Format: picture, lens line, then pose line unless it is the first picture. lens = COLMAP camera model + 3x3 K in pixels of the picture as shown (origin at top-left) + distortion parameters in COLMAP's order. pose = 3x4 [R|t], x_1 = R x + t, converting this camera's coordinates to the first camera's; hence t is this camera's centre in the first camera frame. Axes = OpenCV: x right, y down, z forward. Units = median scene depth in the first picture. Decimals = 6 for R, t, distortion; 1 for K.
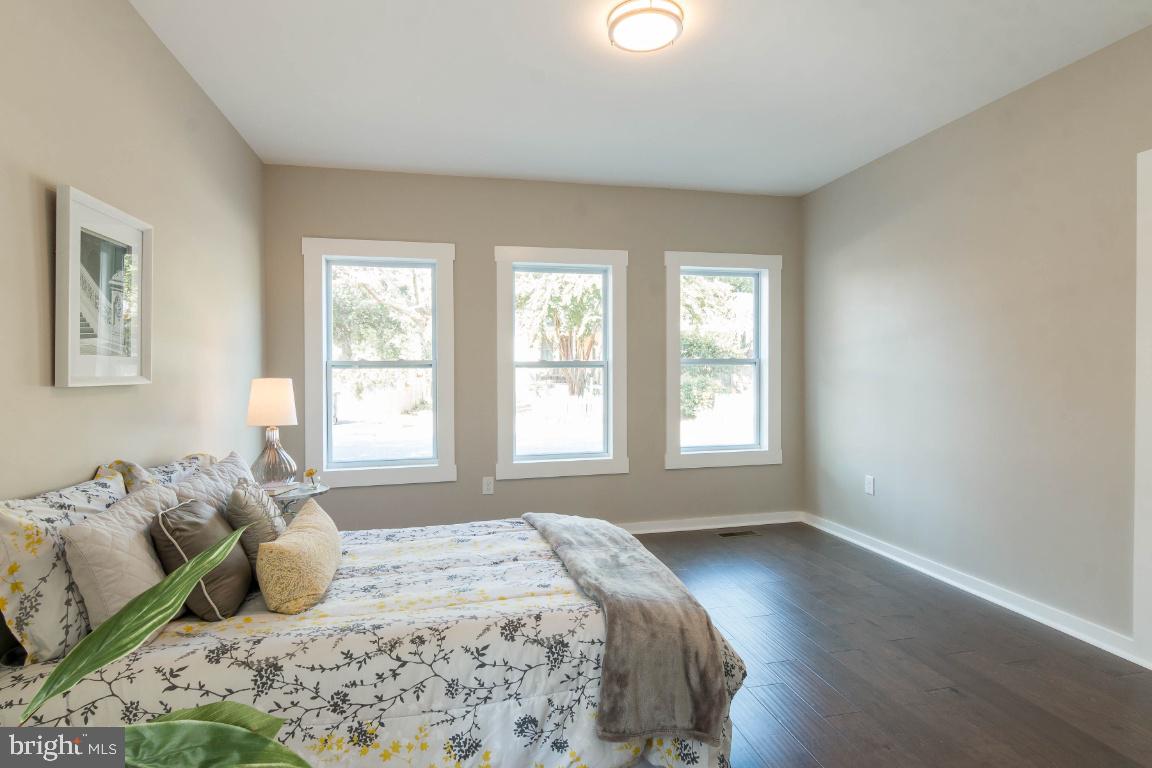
lens RADIAL K [[597.4, 0, 569.8], [0, 597.4, 379.9], [0, 0, 1]] dist [-0.002972, -0.000919]
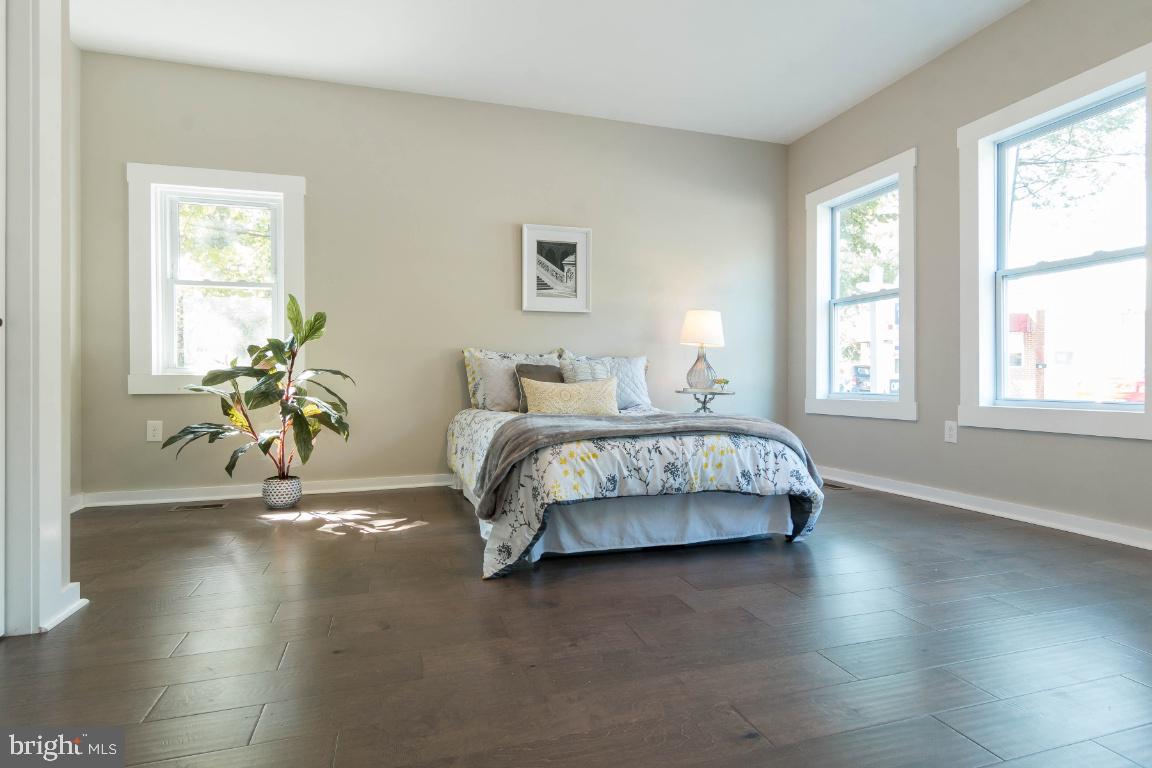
lens RADIAL K [[597.4, 0, 569.8], [0, 597.4, 379.9], [0, 0, 1]] dist [-0.002972, -0.000919]
pose [[0.094163, -0.001169, -0.995556, 0.625448], [-0.015036, 0.999884, -0.002596, 0.120622], [0.995443, 0.015213, 0.094134, 0.429406]]
